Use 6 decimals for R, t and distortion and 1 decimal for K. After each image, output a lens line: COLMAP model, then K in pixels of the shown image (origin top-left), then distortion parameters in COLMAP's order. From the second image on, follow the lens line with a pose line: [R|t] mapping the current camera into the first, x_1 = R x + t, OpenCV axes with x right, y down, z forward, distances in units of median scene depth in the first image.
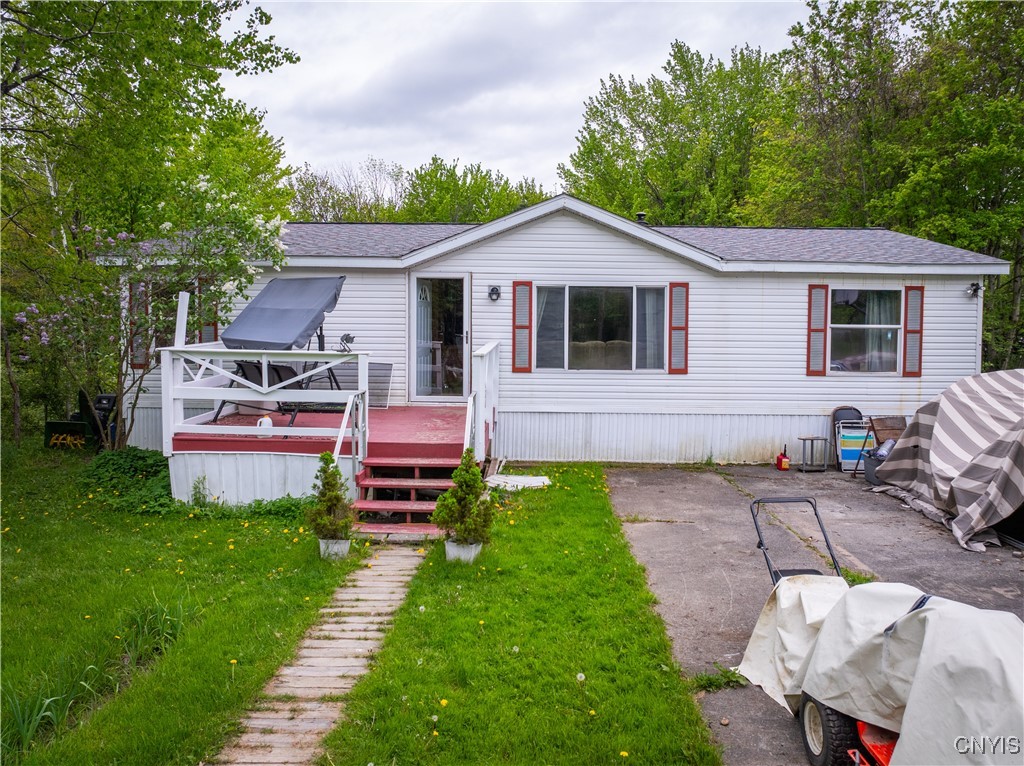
lens RADIAL K [[749.5, 0, 538.9], [0, 749.5, 357.5], [0, 0, 1]] dist [-0.037192, -0.001105]
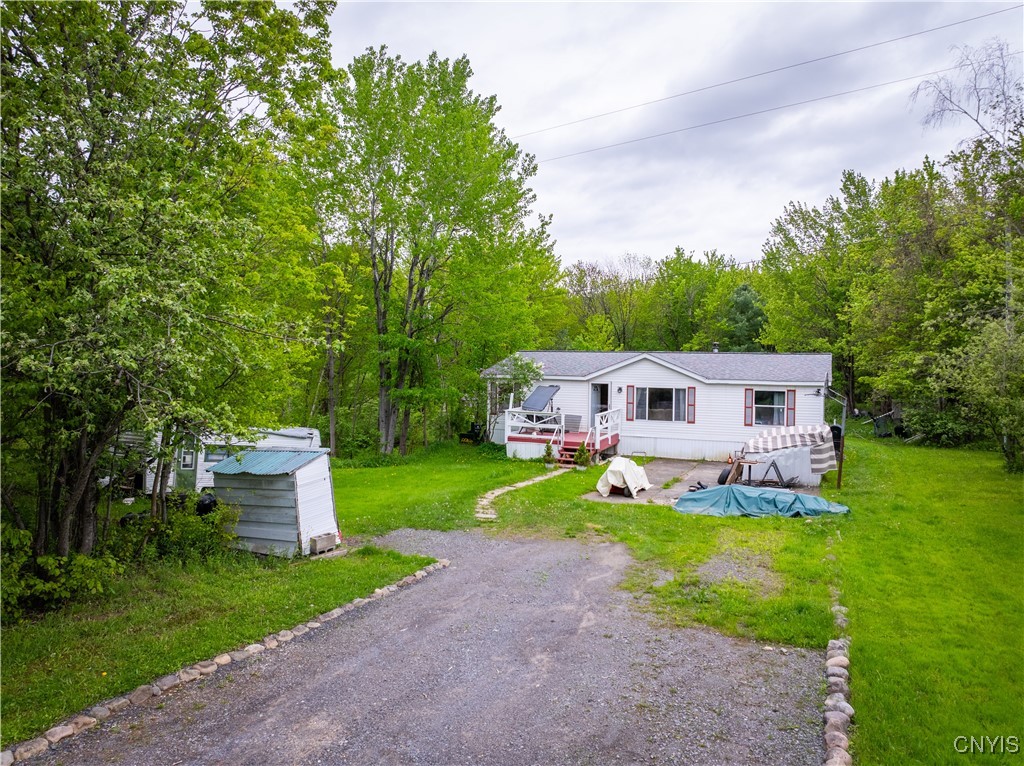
lens RADIAL K [[749.5, 0, 538.9], [0, 749.5, 357.5], [0, 0, 1]] dist [-0.037192, -0.001105]
pose [[0.930970, 0.003311, -0.365080, 0.625970], [-0.023754, 0.998389, -0.051519, -0.057171], [0.364321, 0.056635, 0.929550, -1.519842]]
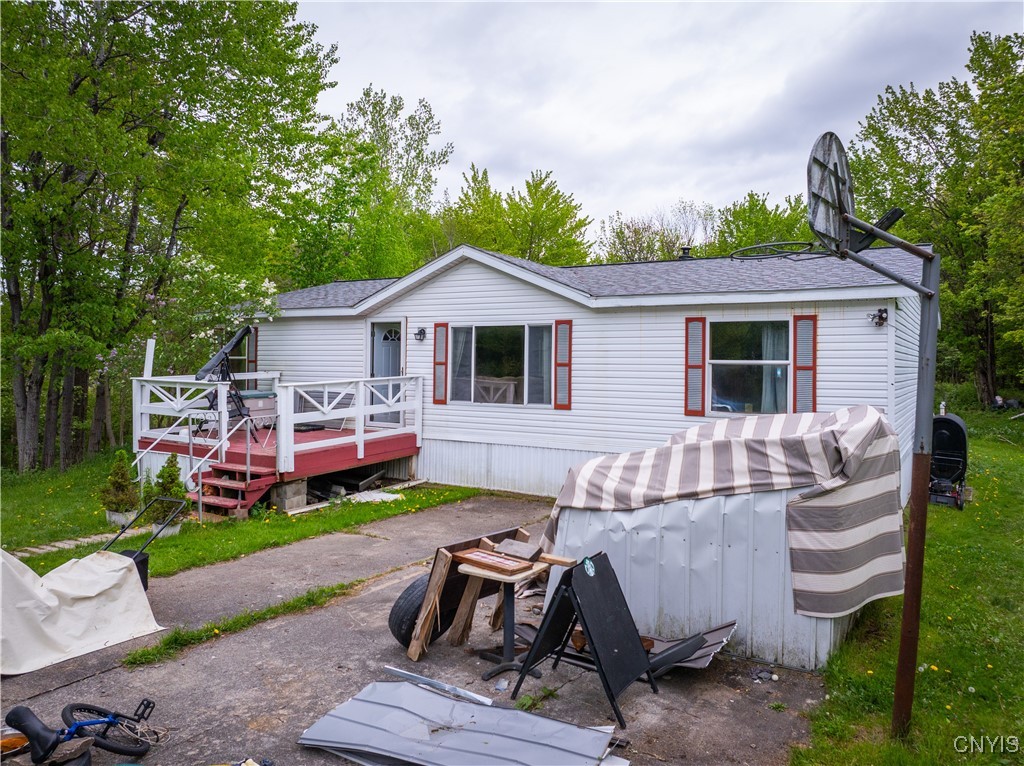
lens RADIAL K [[749.5, 0, 538.9], [0, 749.5, 357.5], [0, 0, 1]] dist [-0.037192, -0.001105]
pose [[0.864374, -0.005379, -0.502820, 0.673595], [-0.020187, 0.998765, -0.045388, -0.001776], [0.502443, 0.049382, 0.863199, 0.101606]]
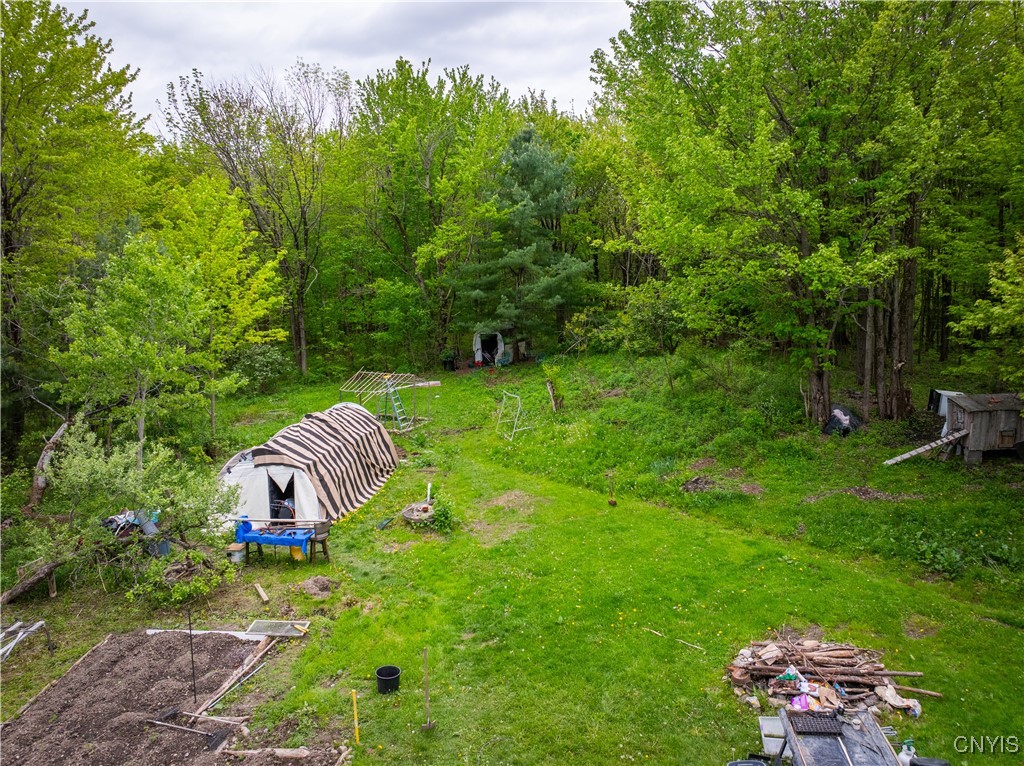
lens RADIAL K [[742.6, 0, 536.9], [0, 742.6, 382.9], [0, 0, 1]] dist [-0.041609, -0.000600]
pose [[0.999871, -0.003356, -0.015724, -0.019791], [0.005380, 0.991439, 0.130463, -0.365027], [0.015152, -0.130531, 0.991328, 1.730109]]
